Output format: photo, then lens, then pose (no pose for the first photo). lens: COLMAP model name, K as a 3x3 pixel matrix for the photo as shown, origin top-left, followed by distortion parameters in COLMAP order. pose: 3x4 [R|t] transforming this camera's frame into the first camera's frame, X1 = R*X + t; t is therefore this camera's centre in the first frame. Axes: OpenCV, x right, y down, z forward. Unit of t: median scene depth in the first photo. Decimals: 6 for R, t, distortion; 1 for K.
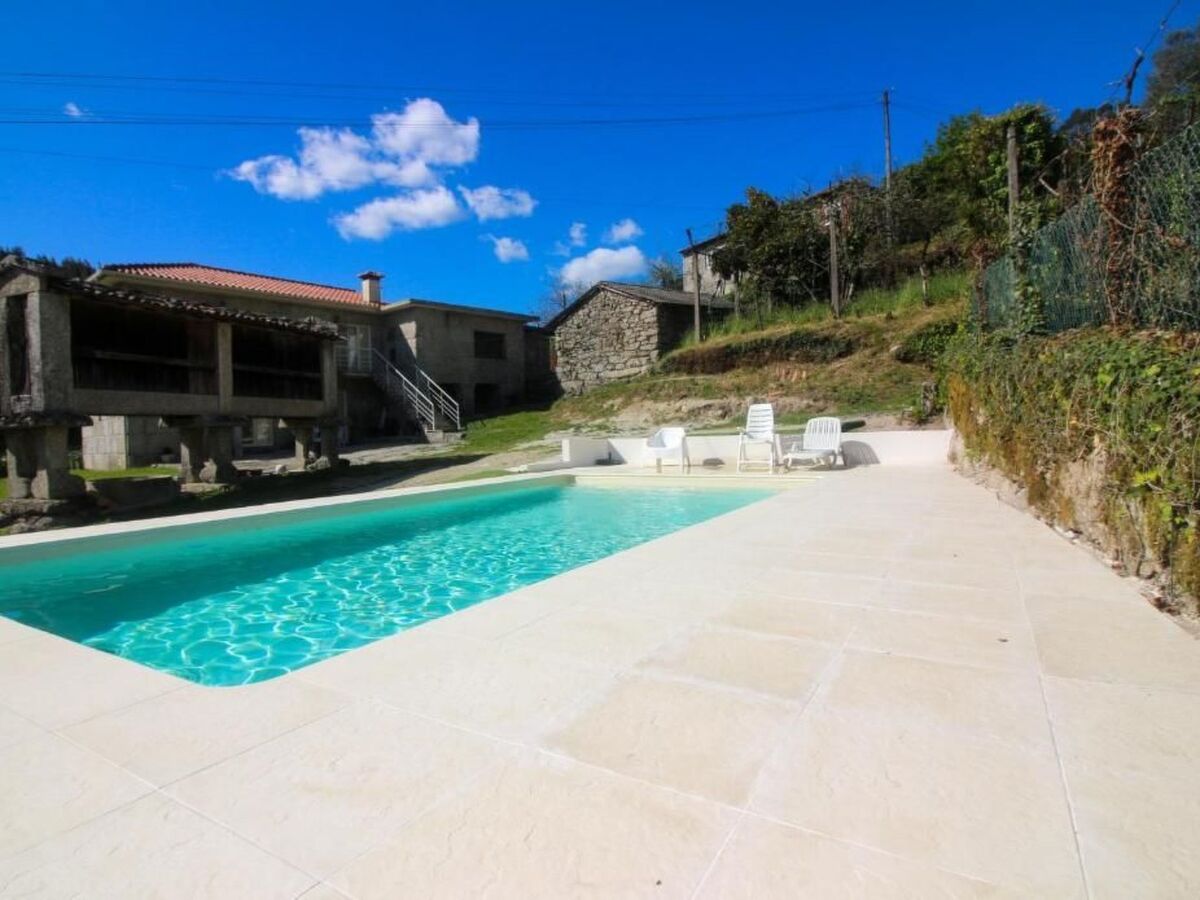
lens RADIAL K [[645.0, 0, 578.1], [0, 645.0, 437.8], [0, 0, 1]] dist [0.000293, -0.008867]
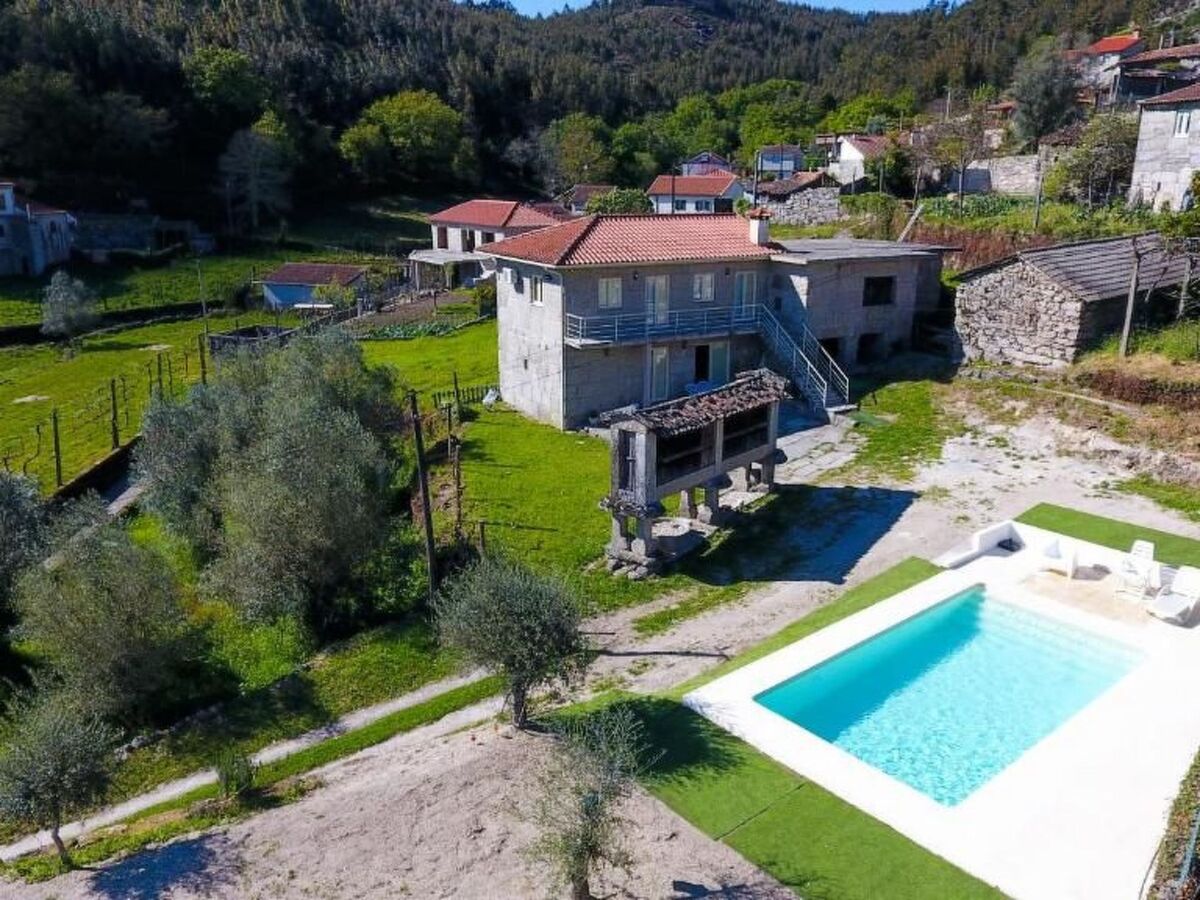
lens RADIAL K [[940.1, 0, 615.6], [0, 940.1, 451.0], [0, 0, 1]] dist [-0.005539, -0.004321]
pose [[0.950468, 0.122411, -0.285703, -0.106927], [-0.037417, 0.957561, 0.285793, -0.373748], [0.308562, -0.260947, 0.914711, -0.507802]]
